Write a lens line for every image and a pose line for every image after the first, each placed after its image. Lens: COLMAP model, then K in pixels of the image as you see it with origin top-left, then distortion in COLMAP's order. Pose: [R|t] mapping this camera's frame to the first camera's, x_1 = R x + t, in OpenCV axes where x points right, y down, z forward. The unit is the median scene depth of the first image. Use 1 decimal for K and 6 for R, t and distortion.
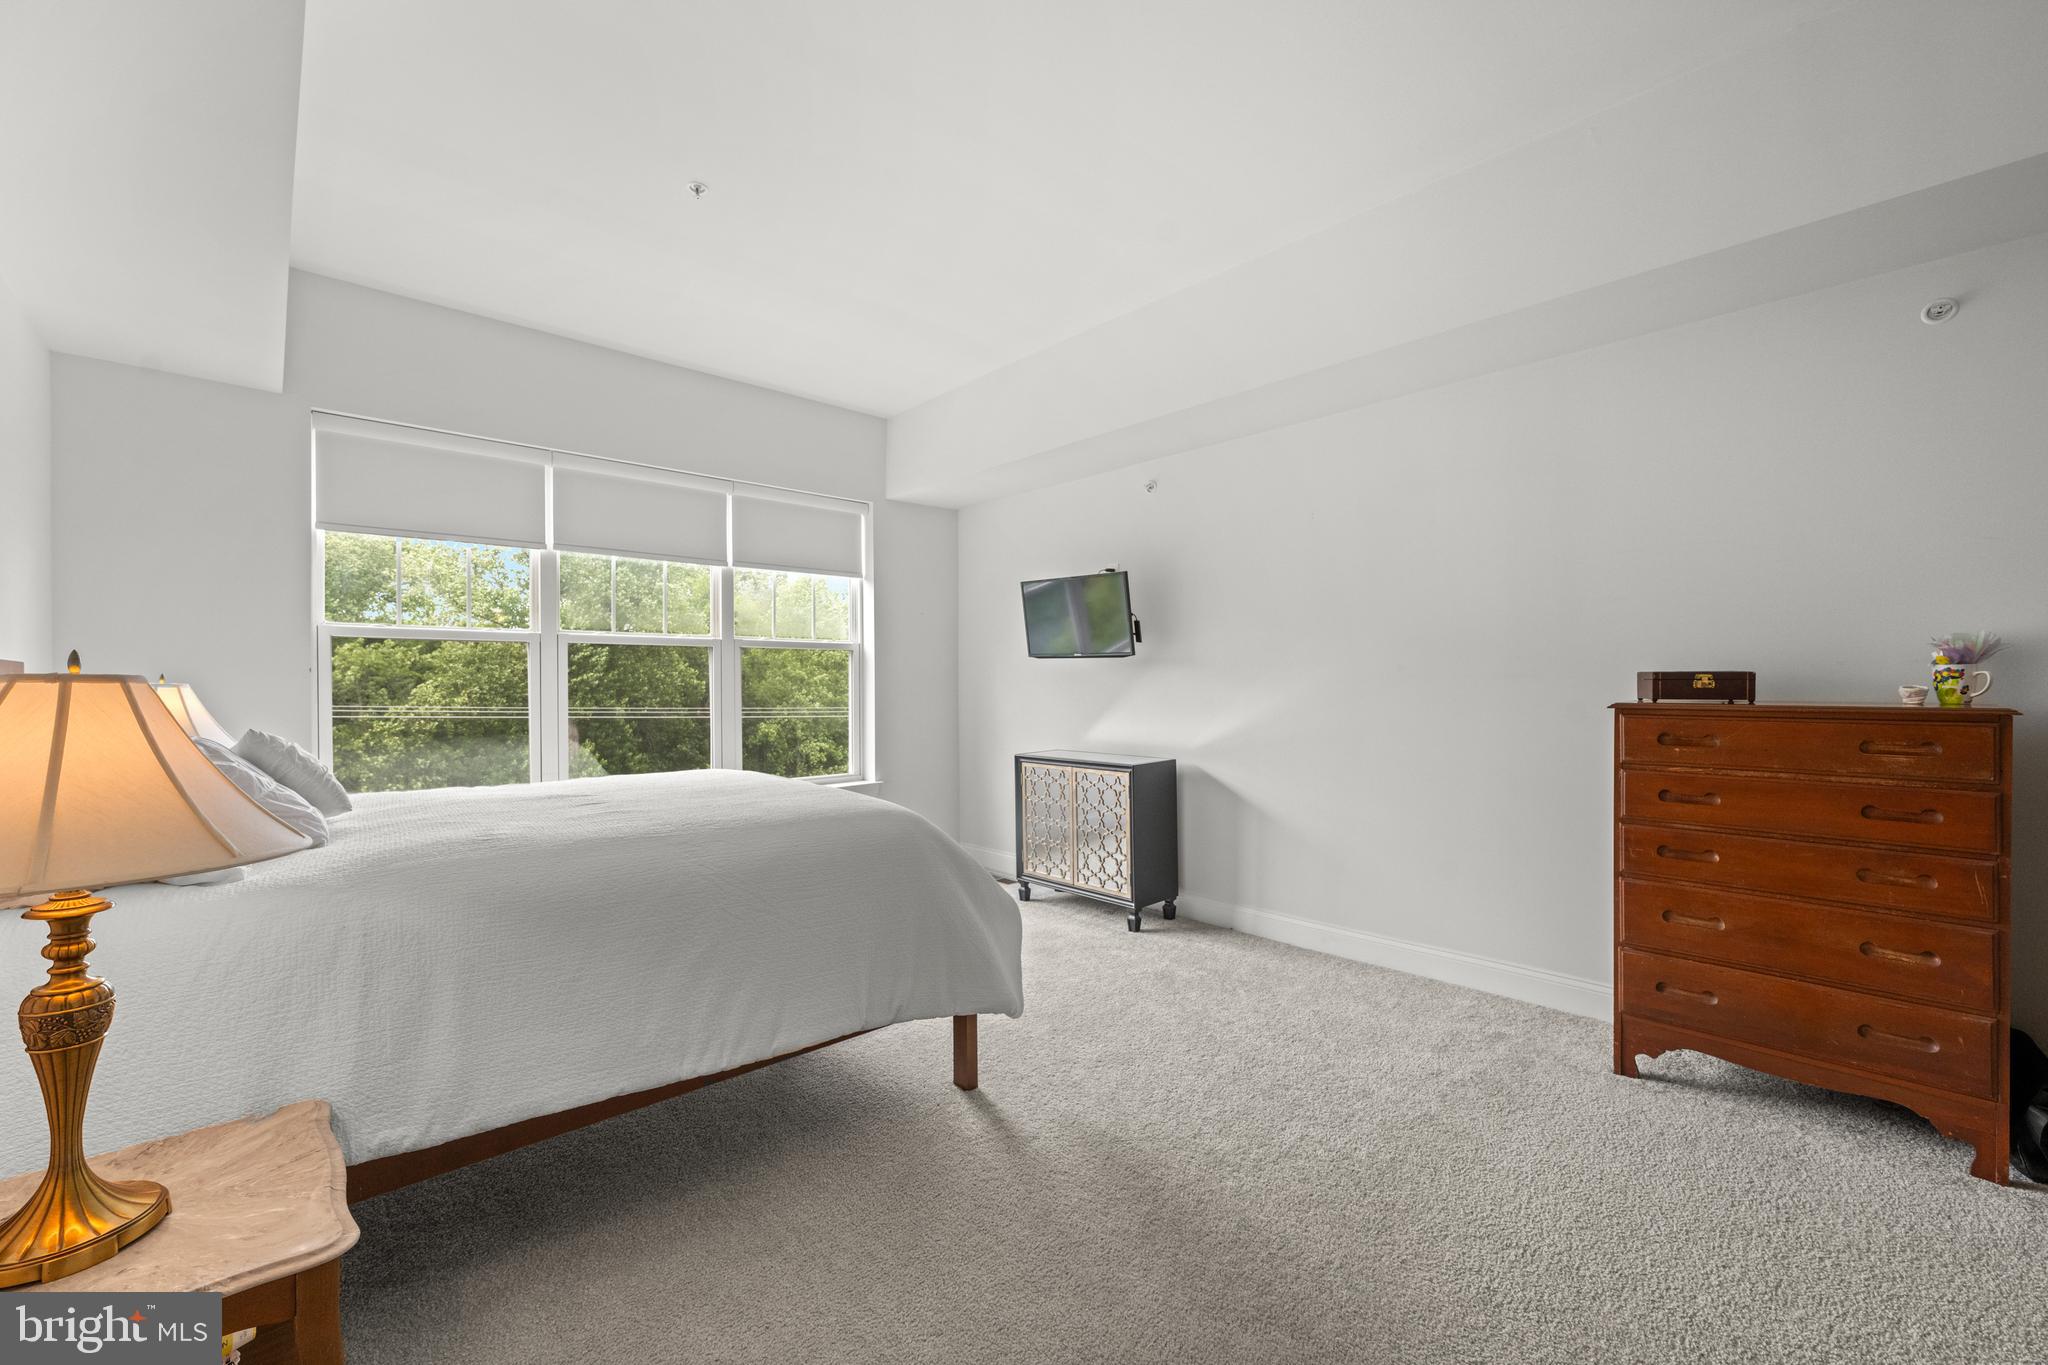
lens RADIAL K [[825.3, 0, 1016.3], [0, 825.3, 678.0], [0, 0, 1]] dist [-0.000928, 0.000453]
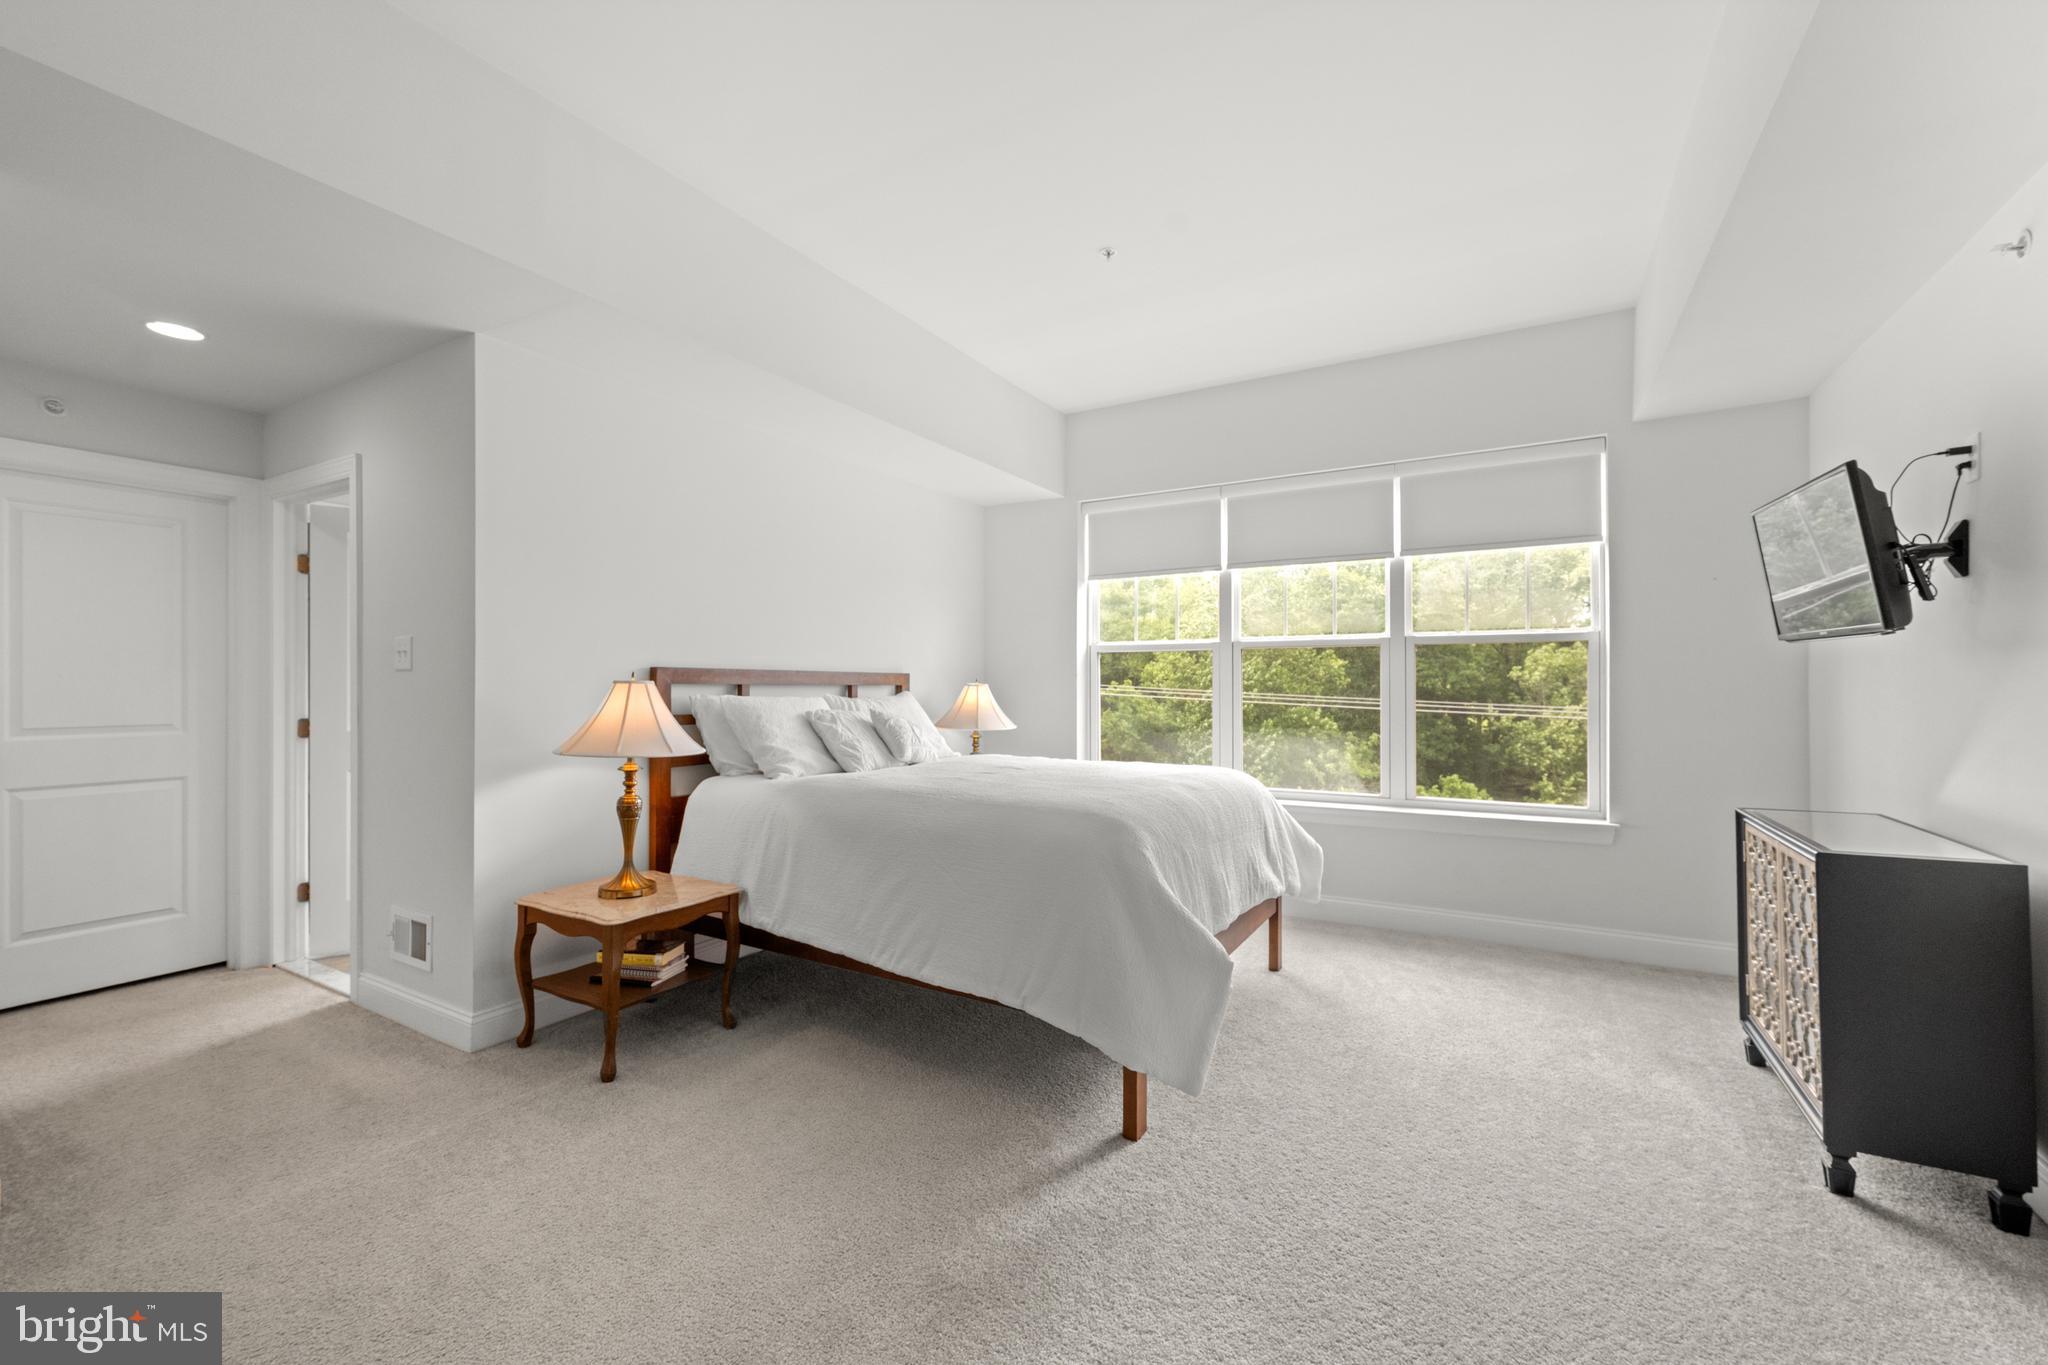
lens RADIAL K [[825.3, 0, 1016.3], [0, 825.3, 678.0], [0, 0, 1]] dist [-0.000928, 0.000453]
pose [[0.283275, -0.002923, -0.959034, 0.434291], [0.003040, 0.999993, -0.002149, -0.000661], [0.959034, -0.002307, 0.283282, 0.354993]]
